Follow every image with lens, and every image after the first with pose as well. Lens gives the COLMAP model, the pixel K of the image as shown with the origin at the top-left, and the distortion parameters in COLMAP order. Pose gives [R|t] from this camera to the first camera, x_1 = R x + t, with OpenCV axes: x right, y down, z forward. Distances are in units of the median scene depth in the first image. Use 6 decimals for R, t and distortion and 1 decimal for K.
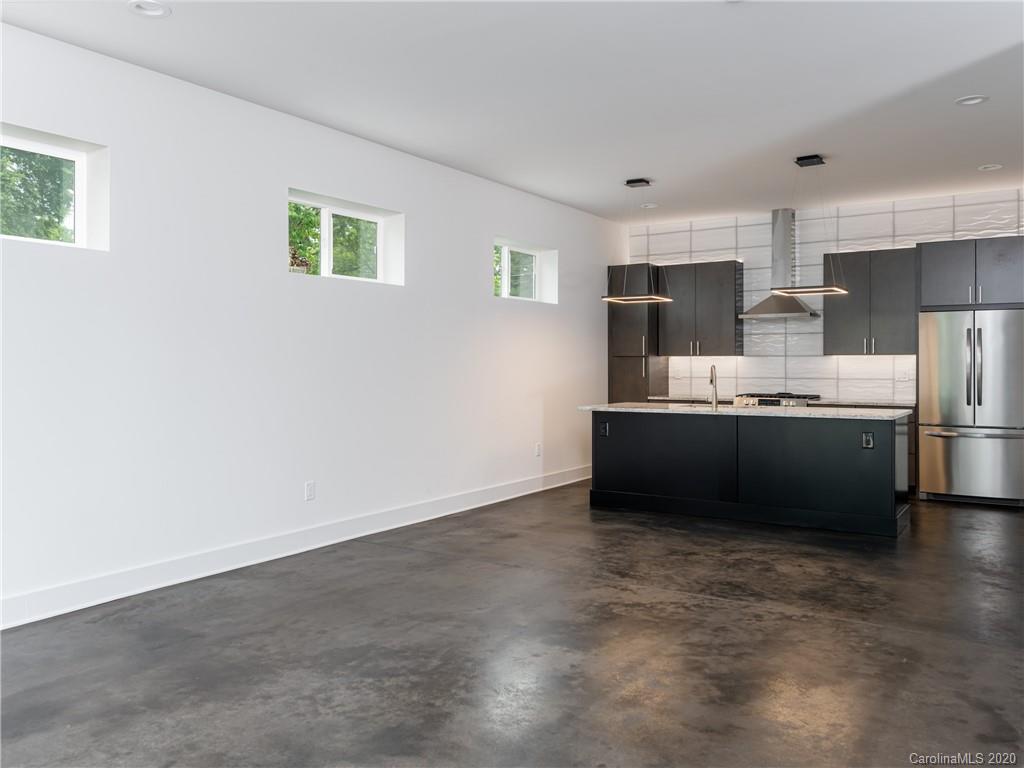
lens RADIAL K [[841.3, 0, 512.0], [0, 841.3, 384.0], [0, 0, 1]] dist [0.009942, 0.009122]
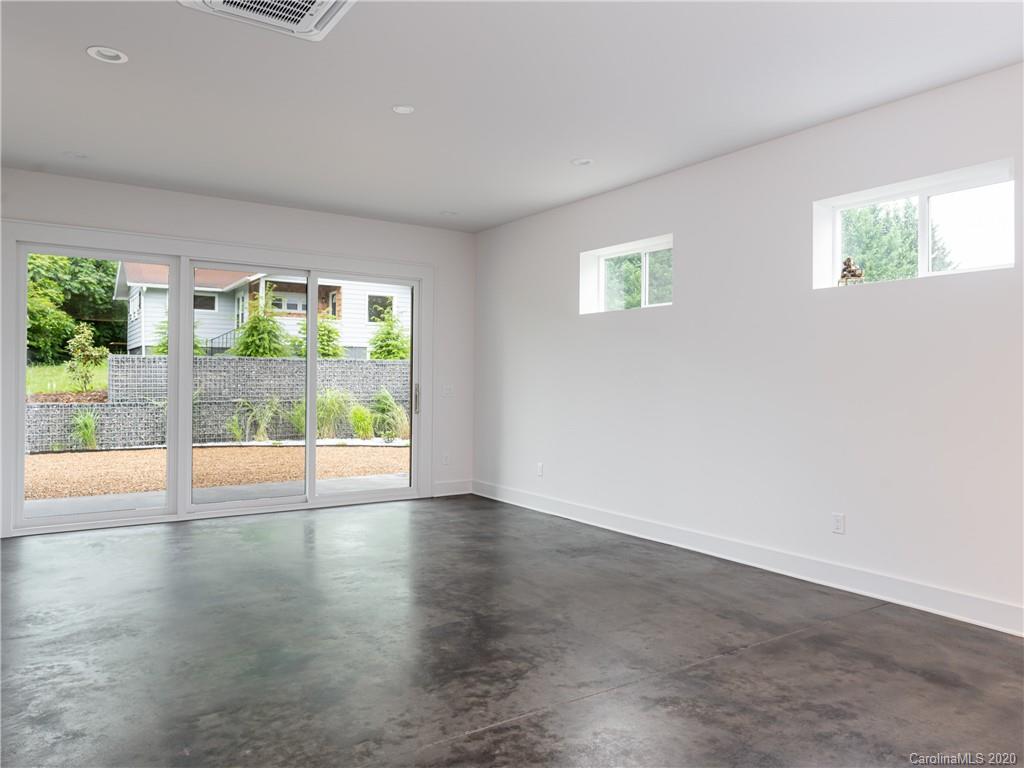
lens RADIAL K [[717.6, 0, 512.0], [0, 717.6, 384.0], [0, 0, 1]] dist [-0.001336, -0.002746]
pose [[-0.398504, 0.000644, -0.917166, 0.795146], [-0.034201, 0.999294, 0.015562, -0.031649], [0.916529, 0.037569, -0.398201, 1.271897]]
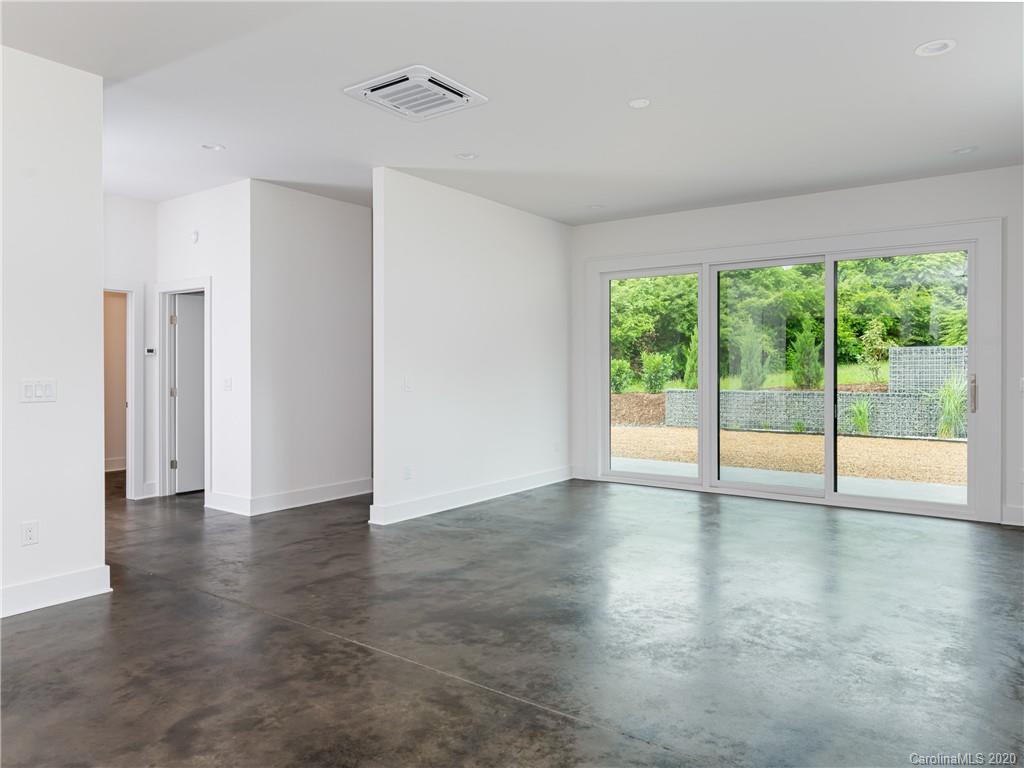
lens RADIAL K [[676.6, 0, 512.4], [0, 676.6, 416.0], [0, 0, 1]] dist [-0.006311, -0.000383]
pose [[-0.998912, -0.004170, 0.046453, 0.074447], [0.000393, 0.995207, 0.097787, -0.043650], [-0.046638, 0.097699, -0.994123, 1.694853]]
